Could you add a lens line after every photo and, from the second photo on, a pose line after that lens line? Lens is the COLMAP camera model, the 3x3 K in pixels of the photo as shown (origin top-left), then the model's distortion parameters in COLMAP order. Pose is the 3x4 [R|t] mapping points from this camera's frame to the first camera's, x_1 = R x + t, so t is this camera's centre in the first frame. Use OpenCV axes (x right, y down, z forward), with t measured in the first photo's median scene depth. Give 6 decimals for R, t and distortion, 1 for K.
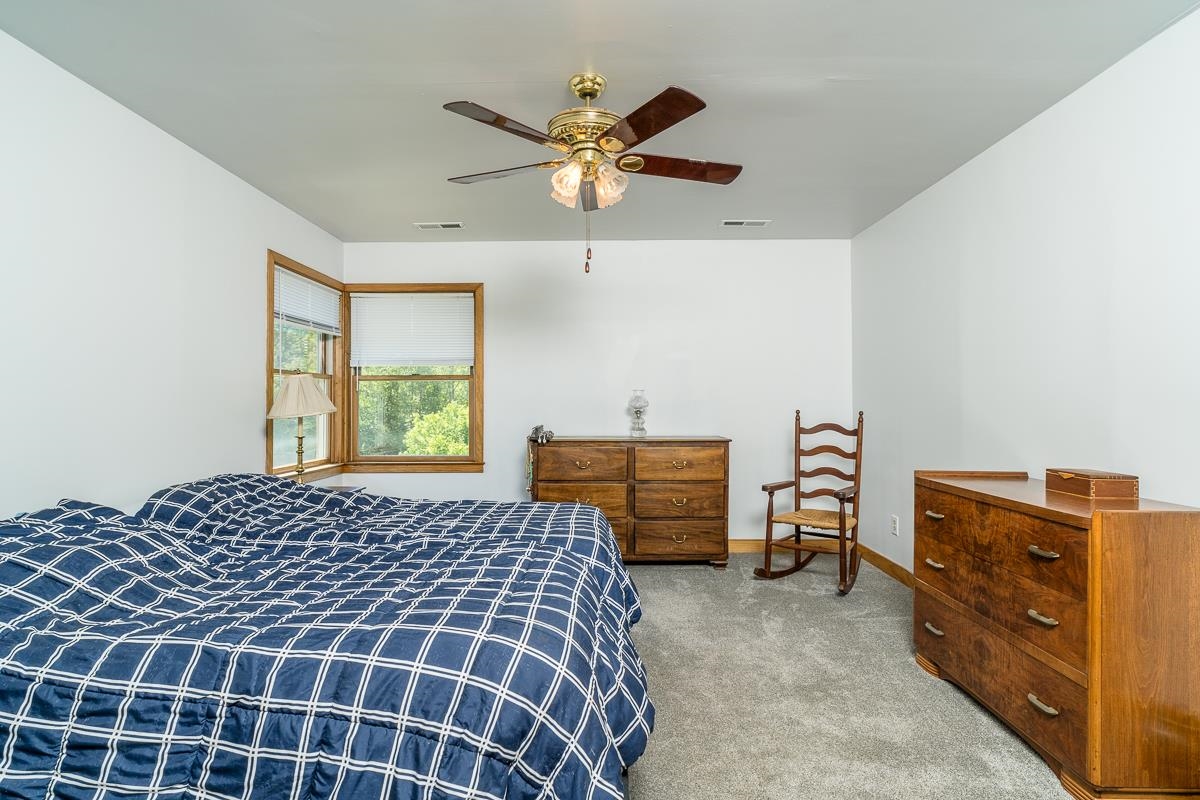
lens RADIAL K [[632.9, 0, 595.9], [0, 632.9, 404.0], [0, 0, 1]] dist [-0.006904, 0.000179]
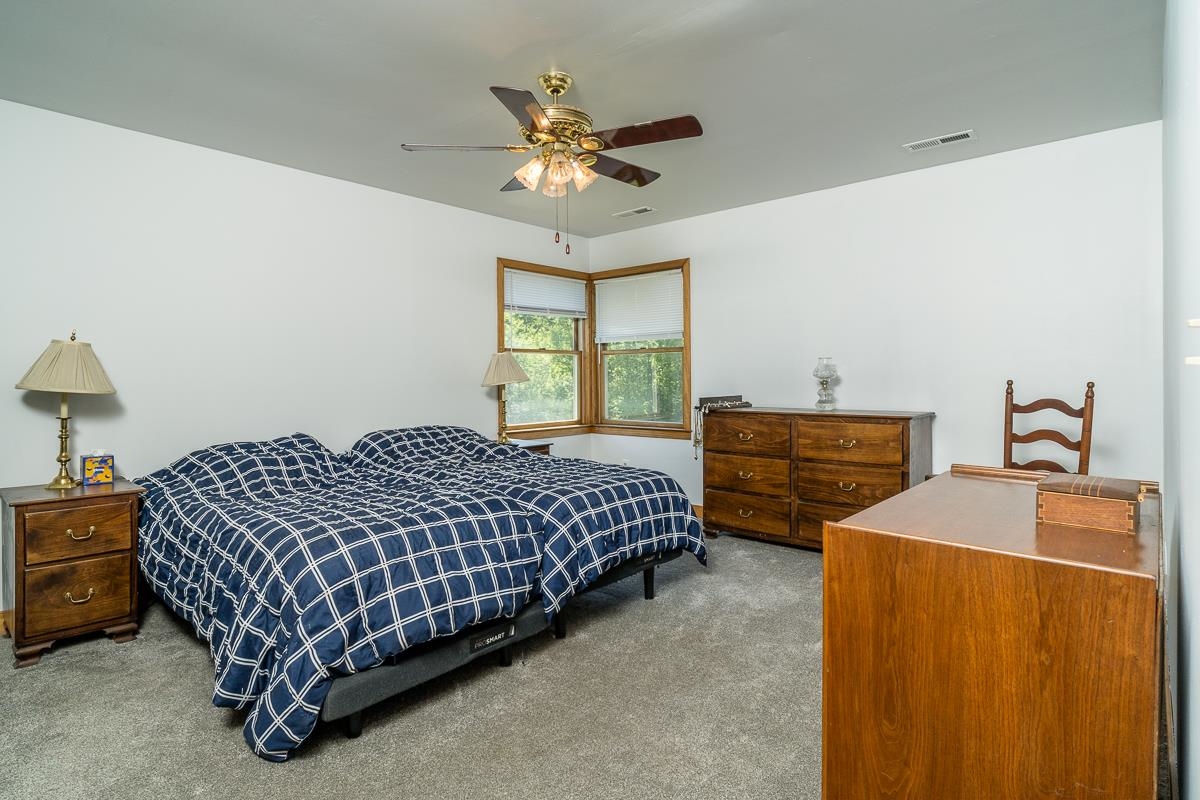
lens RADIAL K [[632.9, 0, 589.8], [0, 632.9, 390.0], [0, 0, 1]] dist [-0.006904, 0.000179]
pose [[0.751771, 0.010500, -0.659340, 0.436707], [0.005734, 0.999731, 0.022459, 0.001370], [0.659399, -0.020665, 0.751509, 0.120315]]
